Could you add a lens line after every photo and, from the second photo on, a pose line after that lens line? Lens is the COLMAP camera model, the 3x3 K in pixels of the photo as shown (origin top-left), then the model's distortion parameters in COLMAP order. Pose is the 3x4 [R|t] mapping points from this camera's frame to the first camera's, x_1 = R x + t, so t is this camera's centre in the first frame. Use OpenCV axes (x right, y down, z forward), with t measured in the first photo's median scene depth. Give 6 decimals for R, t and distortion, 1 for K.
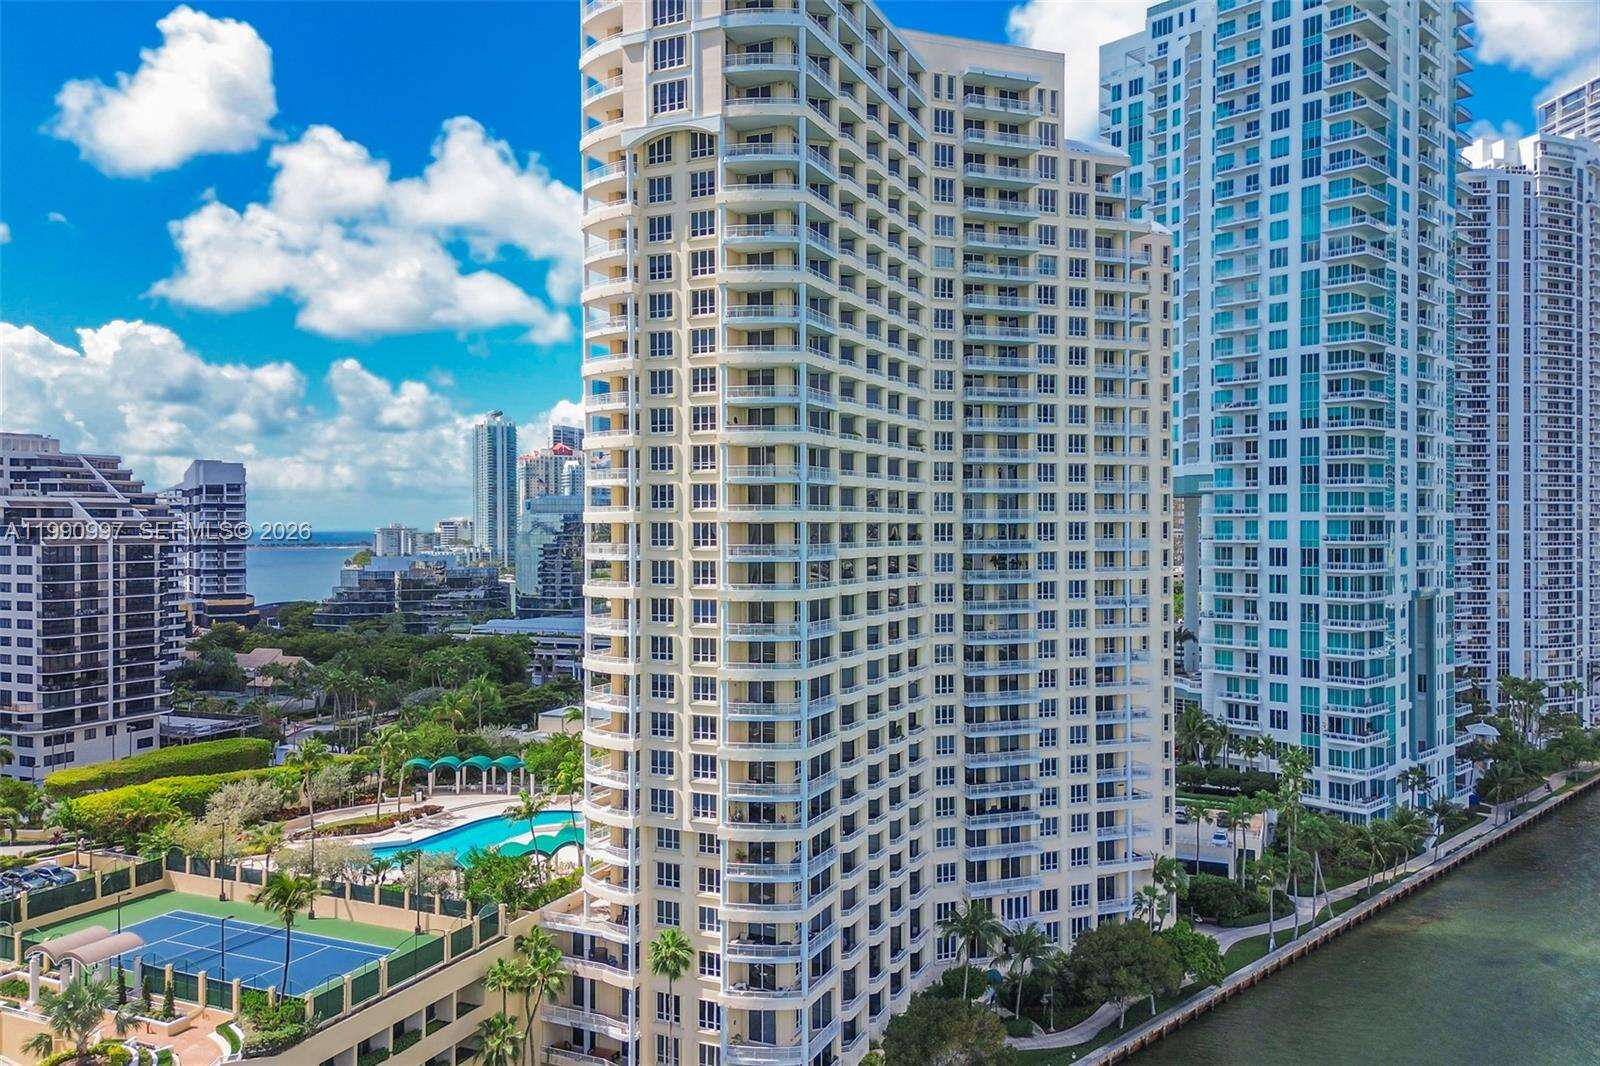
lens RADIAL K [[1162.5, 0, 805.4], [0, 1162.5, 525.3], [0, 0, 1]] dist [0.044354, 0.000182]
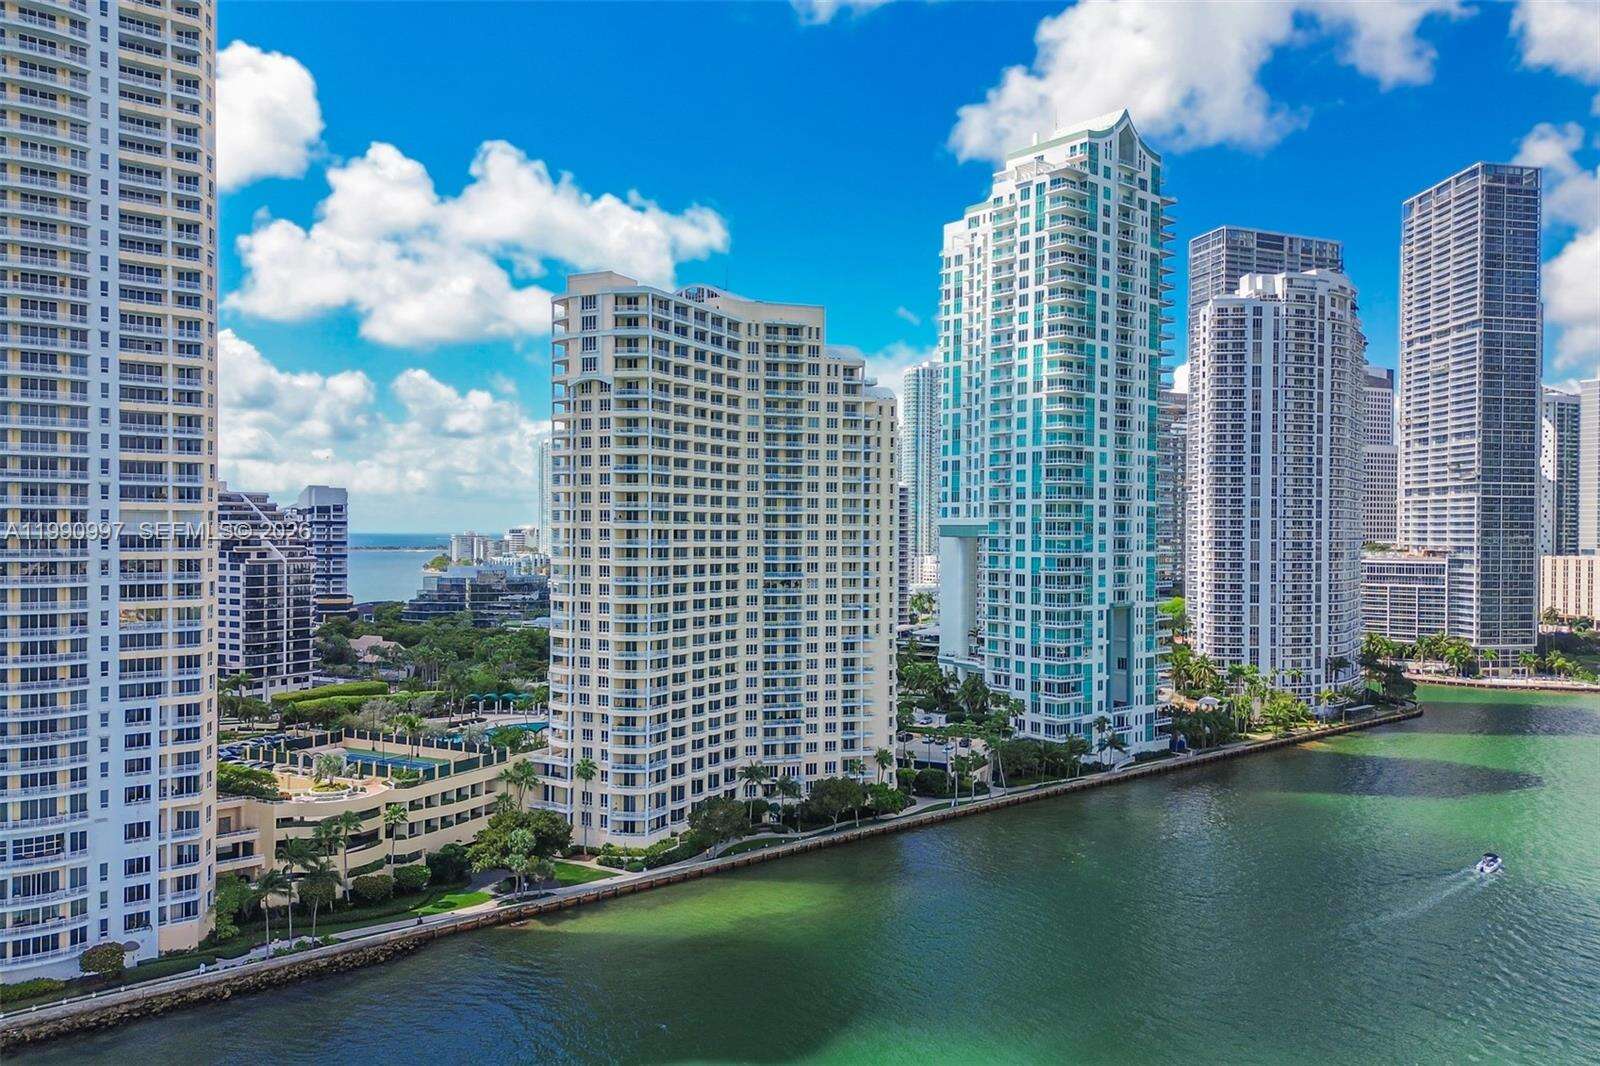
lens RADIAL K [[1133.0, 0, 800.0], [0, 1133.0, 533.0], [0, 0, 1]] dist [0.088184, -0.087313]
pose [[0.998388, 0.009396, -0.055983, 0.195188], [-0.009393, 0.999956, 0.000326, -0.033391], [0.055983, 0.000200, 0.998432, -0.528612]]
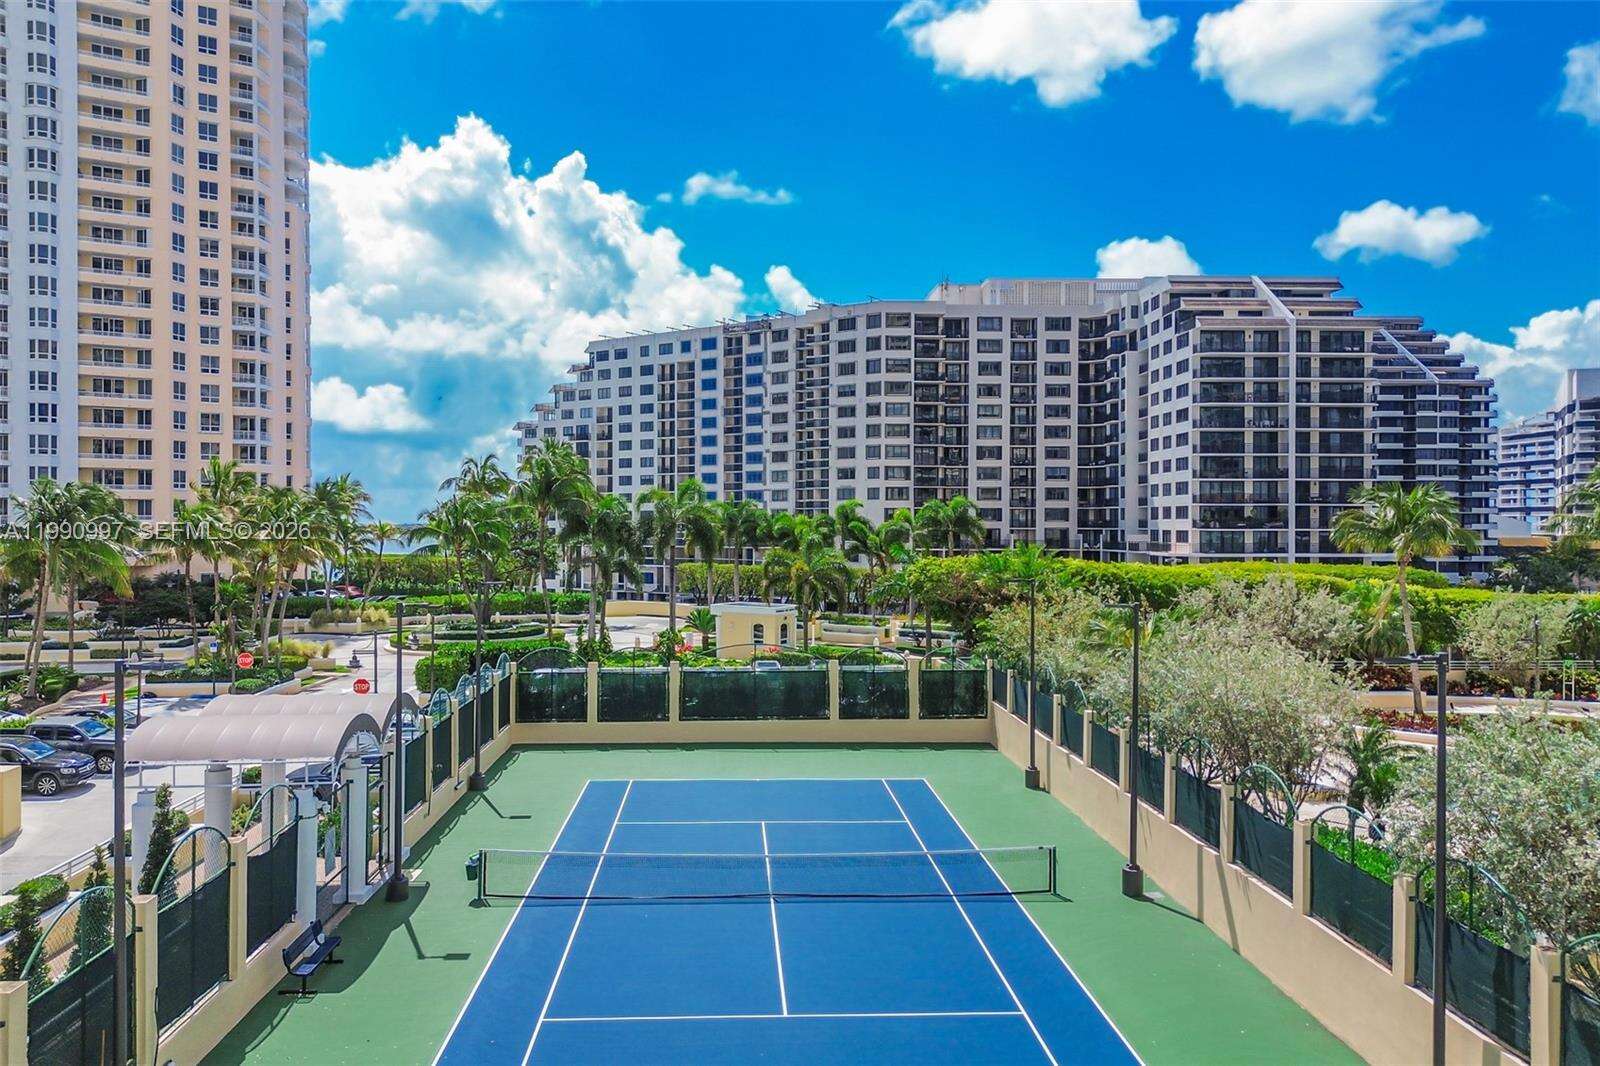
lens RADIAL K [[1168.8, 0, 793.3], [0, 1168.8, 526.8], [0, 0, 1]] dist [0.087089, -0.086309]
pose [[0.464778, 0.006287, -0.885405, -0.123487], [0.000274, 0.999974, 0.007244, 0.140239], [0.885427, -0.003610, 0.464764, 0.459844]]
